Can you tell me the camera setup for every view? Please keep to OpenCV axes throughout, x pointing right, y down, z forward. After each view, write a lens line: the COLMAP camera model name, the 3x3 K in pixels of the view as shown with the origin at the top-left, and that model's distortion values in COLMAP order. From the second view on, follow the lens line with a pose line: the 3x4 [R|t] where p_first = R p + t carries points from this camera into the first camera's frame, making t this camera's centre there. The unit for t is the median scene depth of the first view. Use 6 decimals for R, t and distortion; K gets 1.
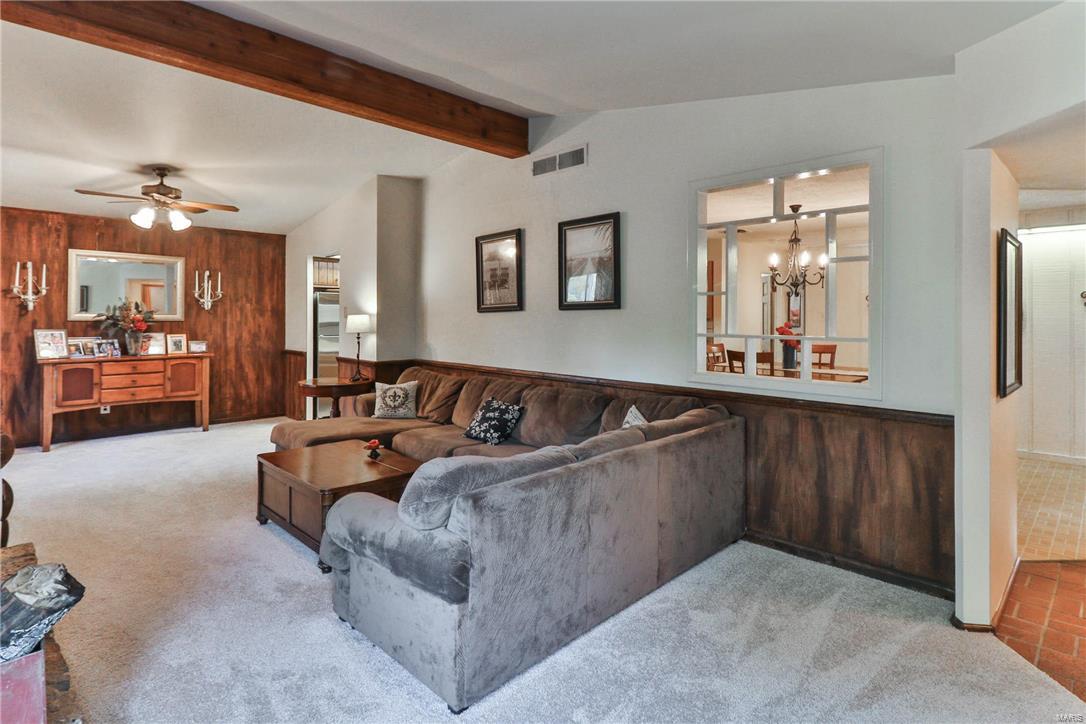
lens RADIAL K [[564.5, 0, 557.4], [0, 564.5, 321.9], [0, 0, 1]] dist [0.017272, -0.008825]
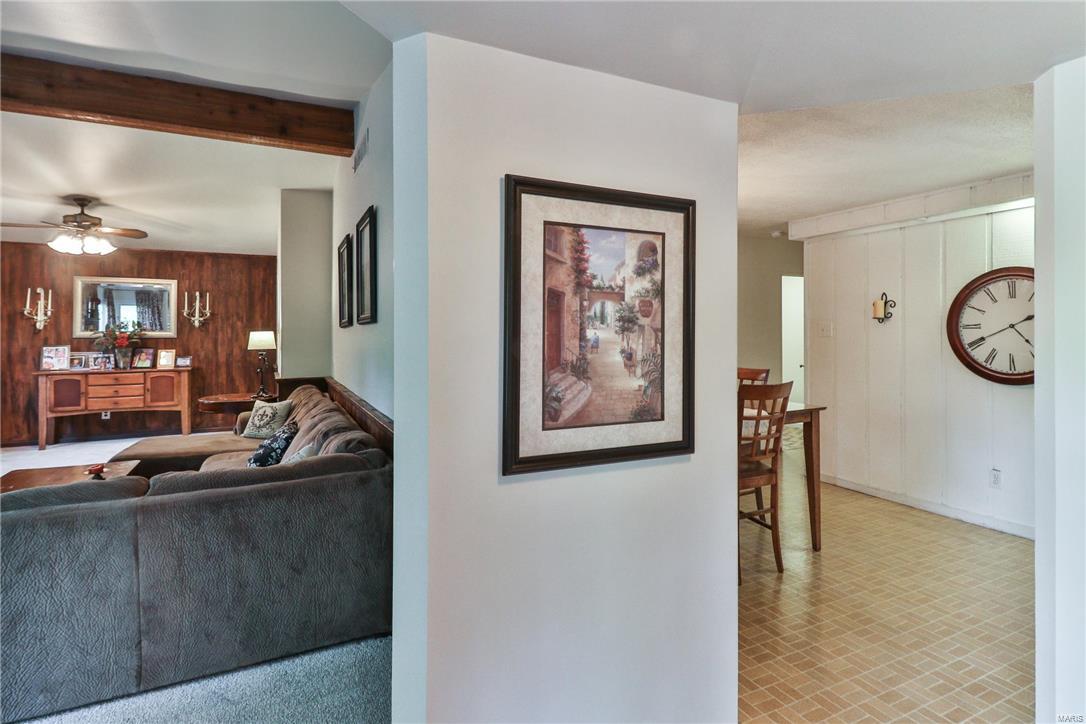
lens RADIAL K [[564.5, 0, 547.7], [0, 564.5, 335.8], [0, 0, 1]] dist [0.017272, -0.008825]
pose [[0.947169, -0.003641, -0.320715, 0.414931], [0.002991, 0.999992, -0.002520, -0.000617], [0.320721, 0.001428, 0.947173, 0.202787]]
